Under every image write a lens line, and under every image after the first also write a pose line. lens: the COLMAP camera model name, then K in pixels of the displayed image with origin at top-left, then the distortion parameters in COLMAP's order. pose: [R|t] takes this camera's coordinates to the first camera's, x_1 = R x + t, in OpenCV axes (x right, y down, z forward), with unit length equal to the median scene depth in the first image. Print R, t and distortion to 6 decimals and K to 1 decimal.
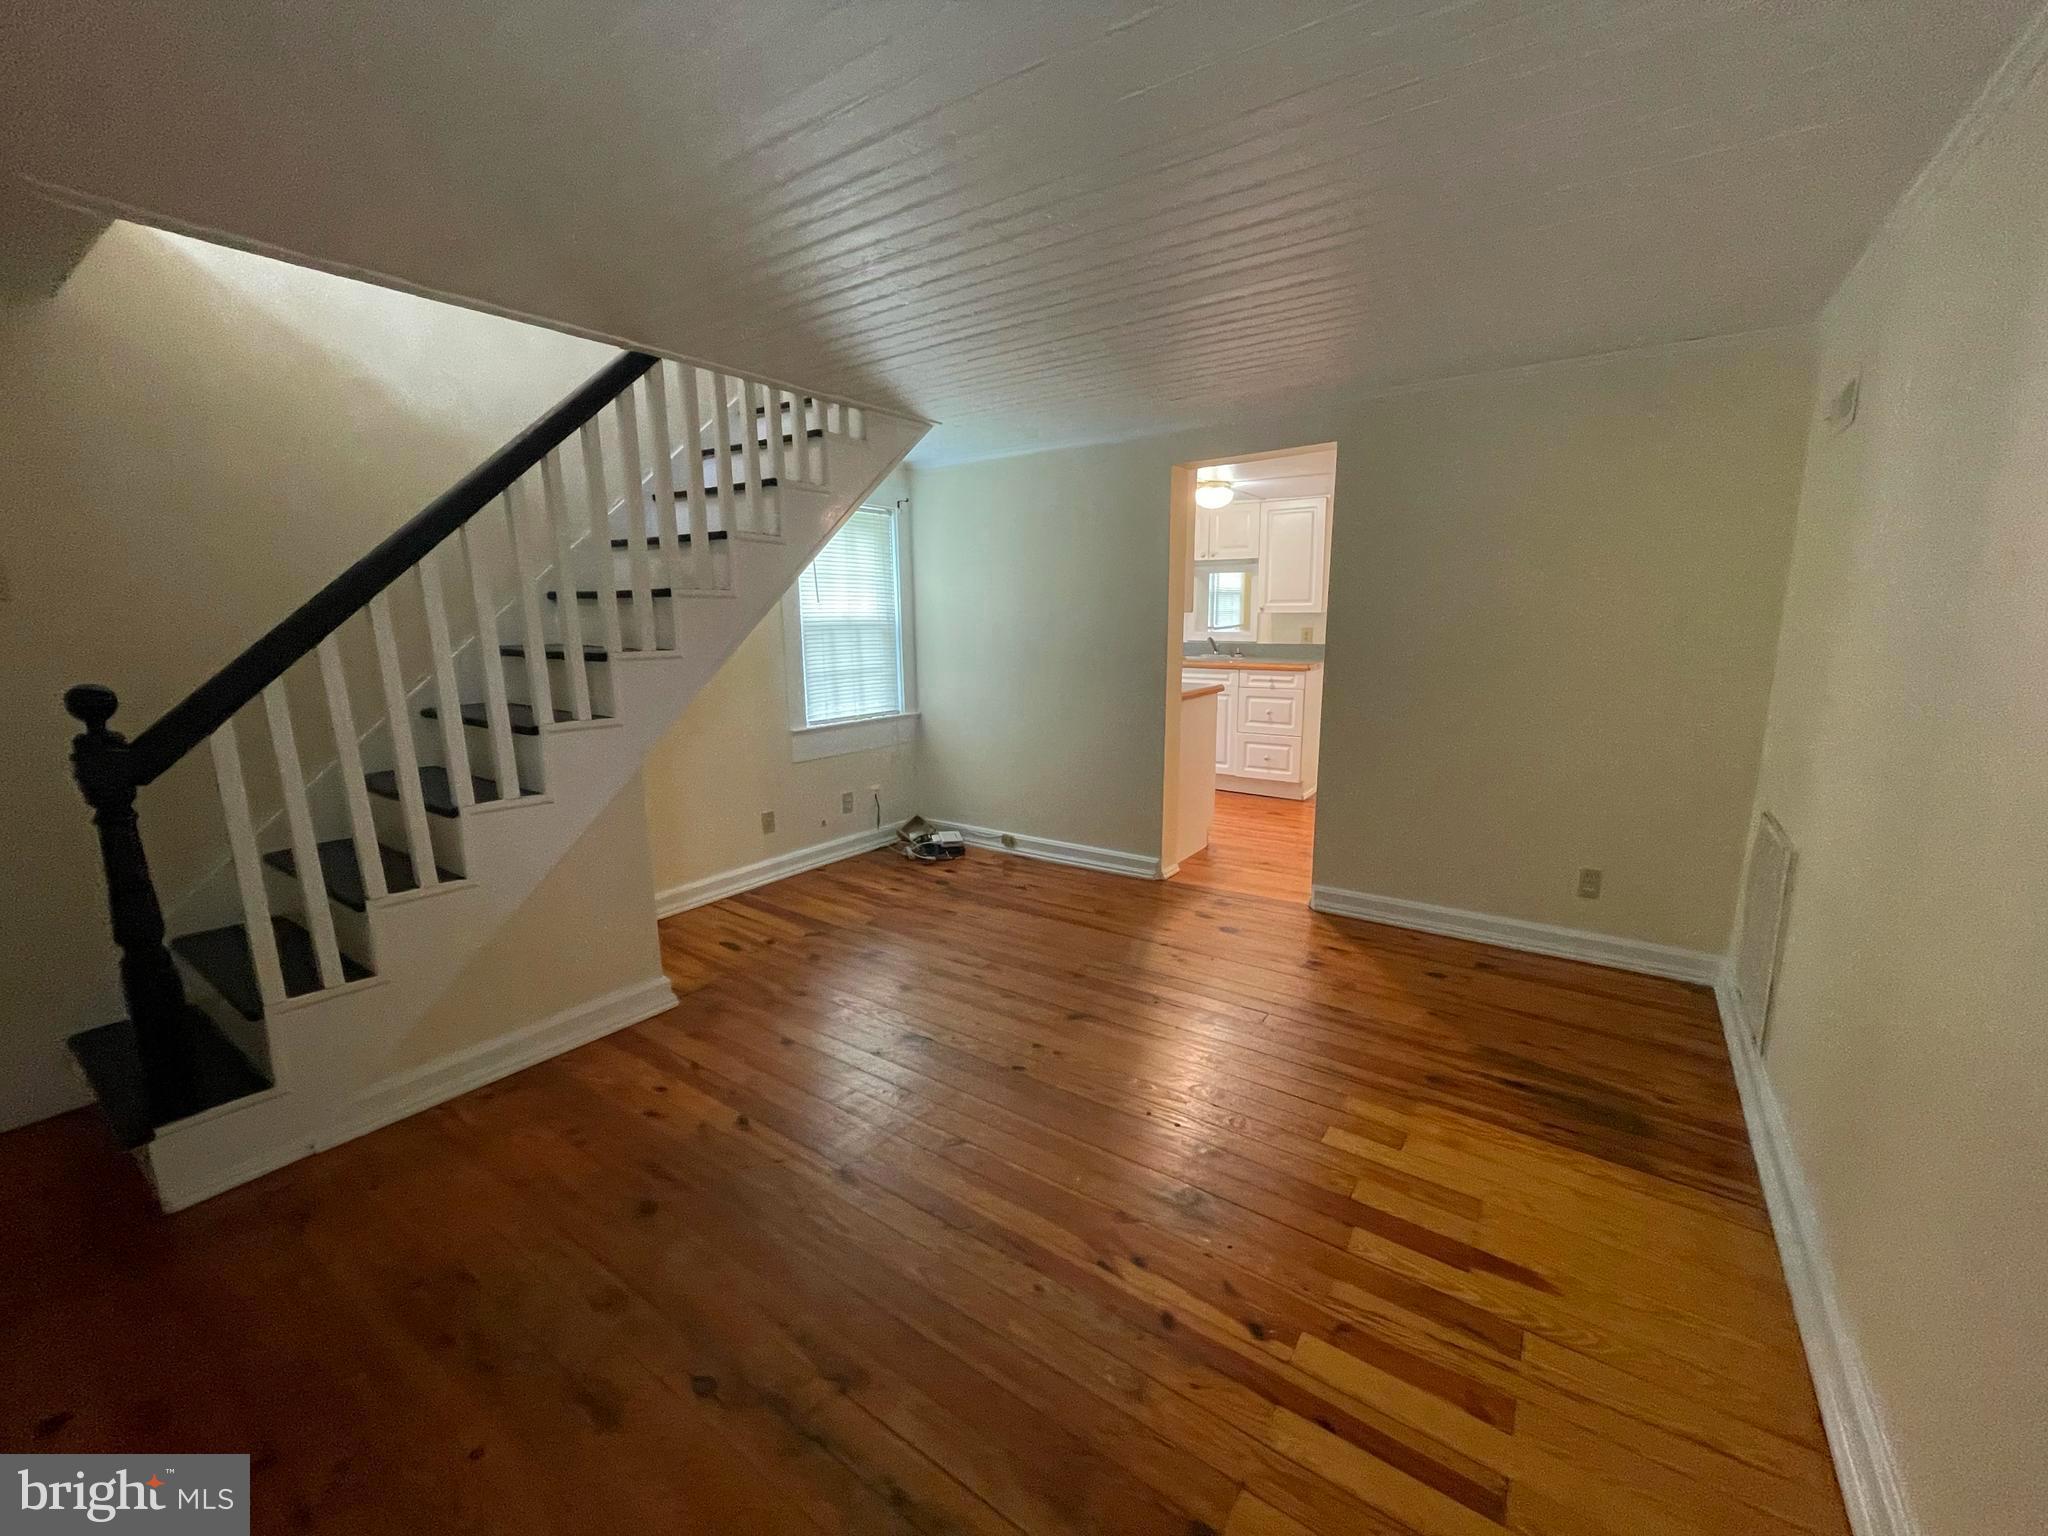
lens RADIAL K [[829.3, 0, 1024.0], [0, 829.3, 768.0], [0, 0, 1]] dist [0.000213, -0.000001]
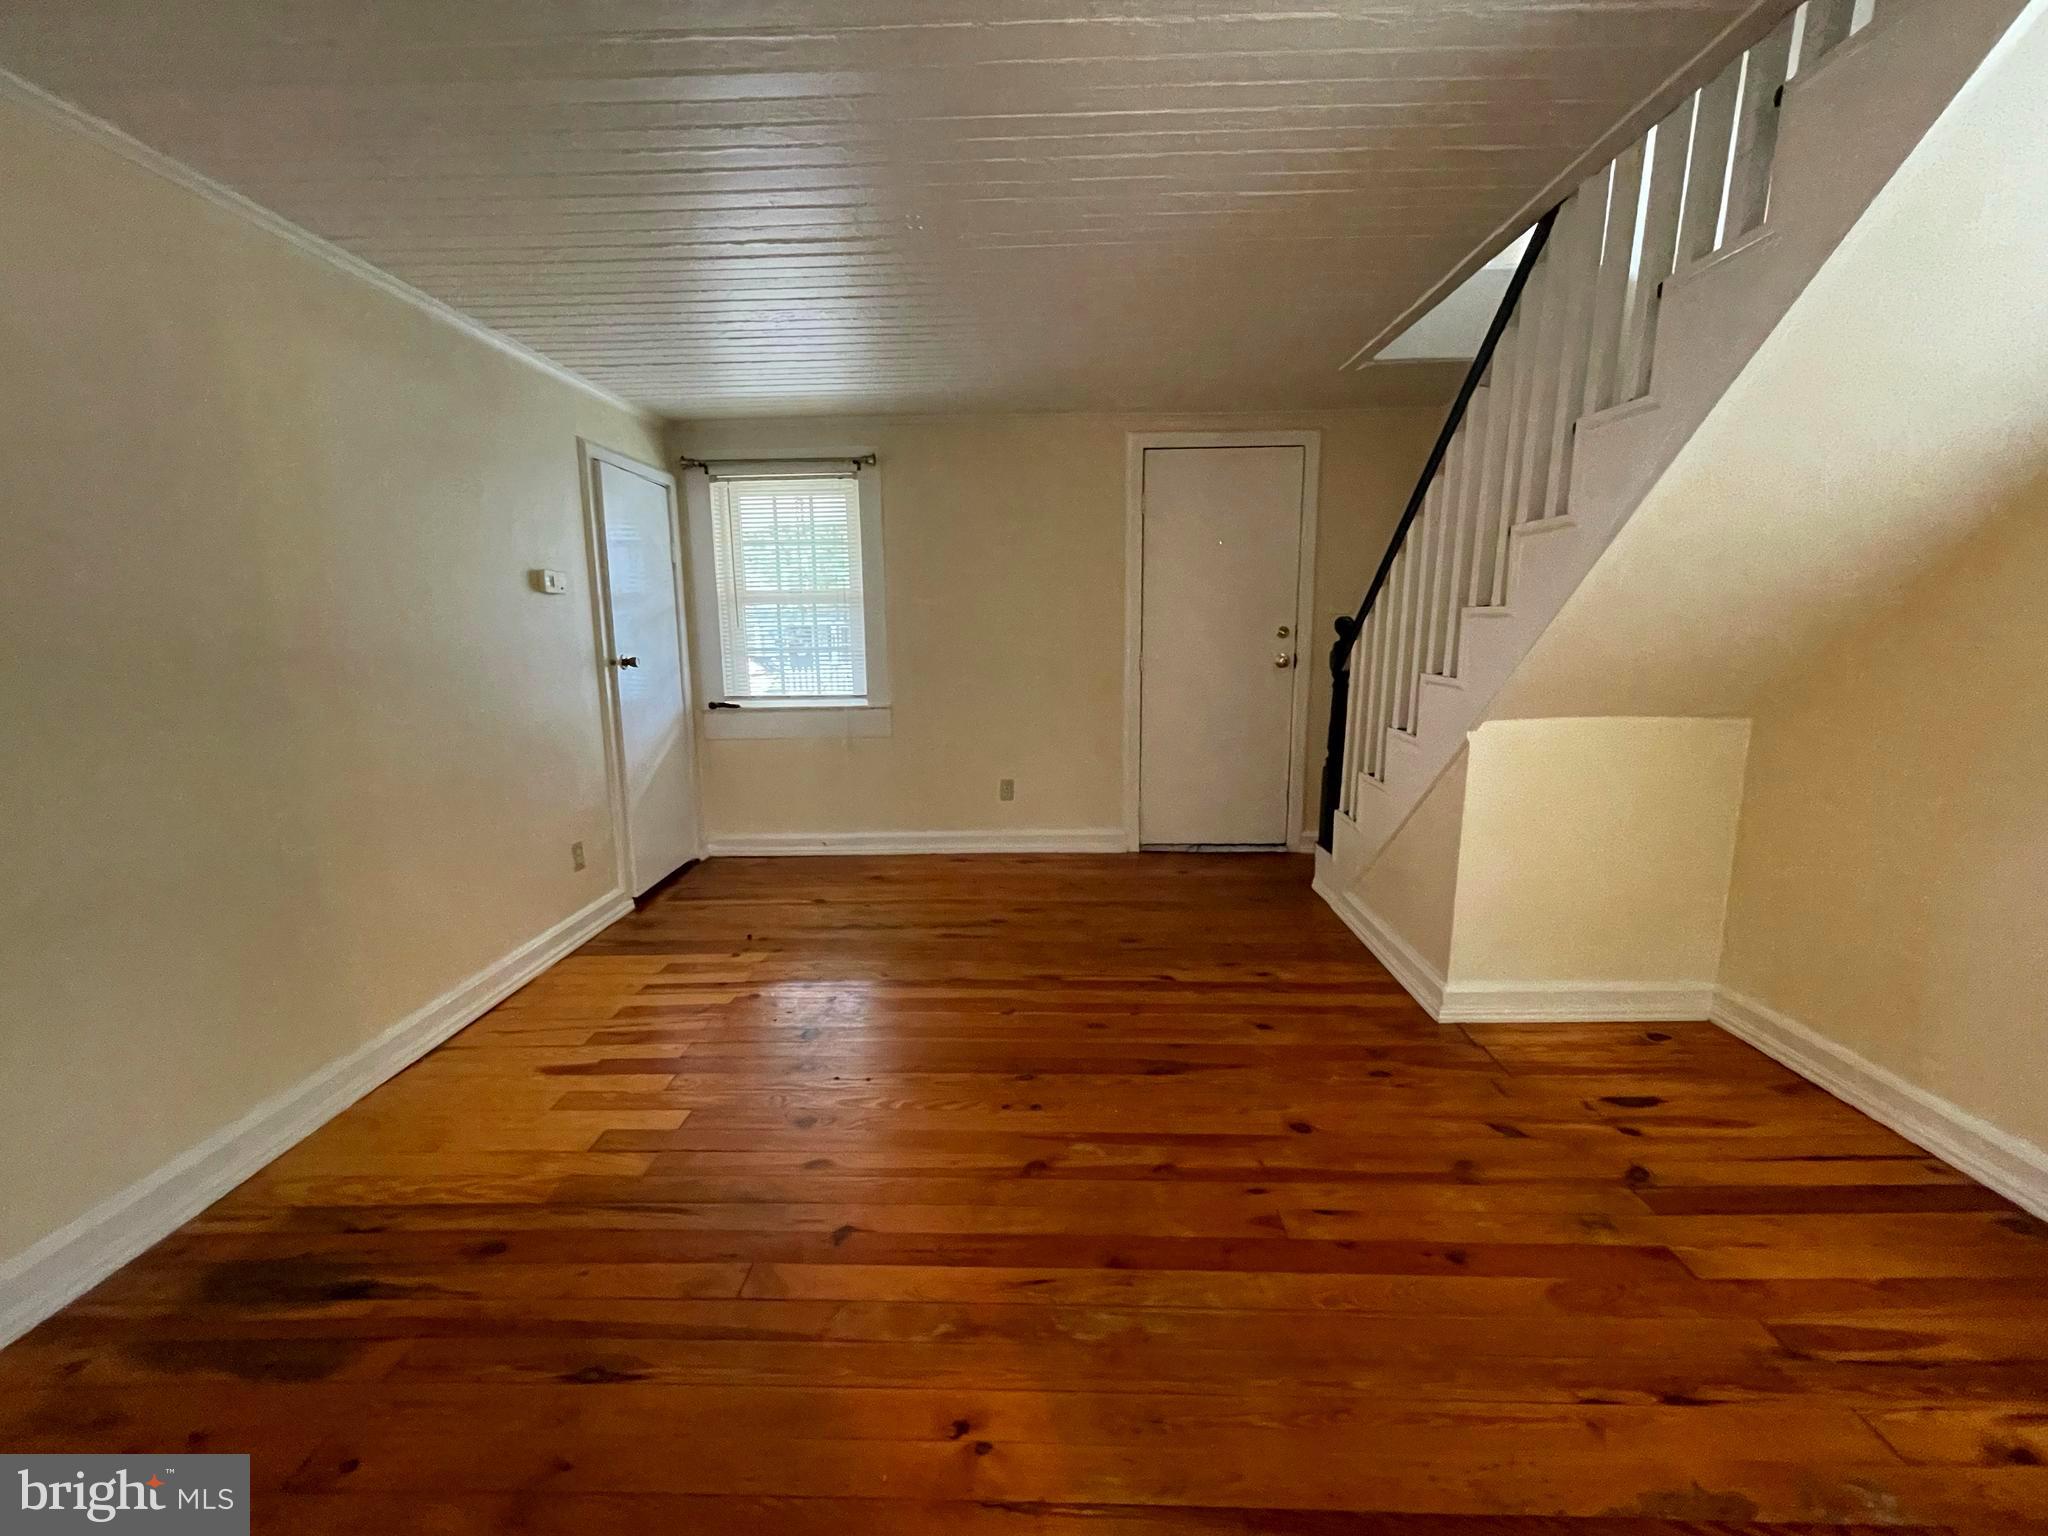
lens RADIAL K [[817.9, 0, 1024.0], [0, 817.9, 768.0], [0, 0, 1]] dist [0.000267, 0.000001]
pose [[-0.830752, 0.112235, -0.545211, 0.489090], [-0.086517, 0.941524, 0.325648, -0.265253], [0.549878, 0.317703, -0.772463, 1.744804]]
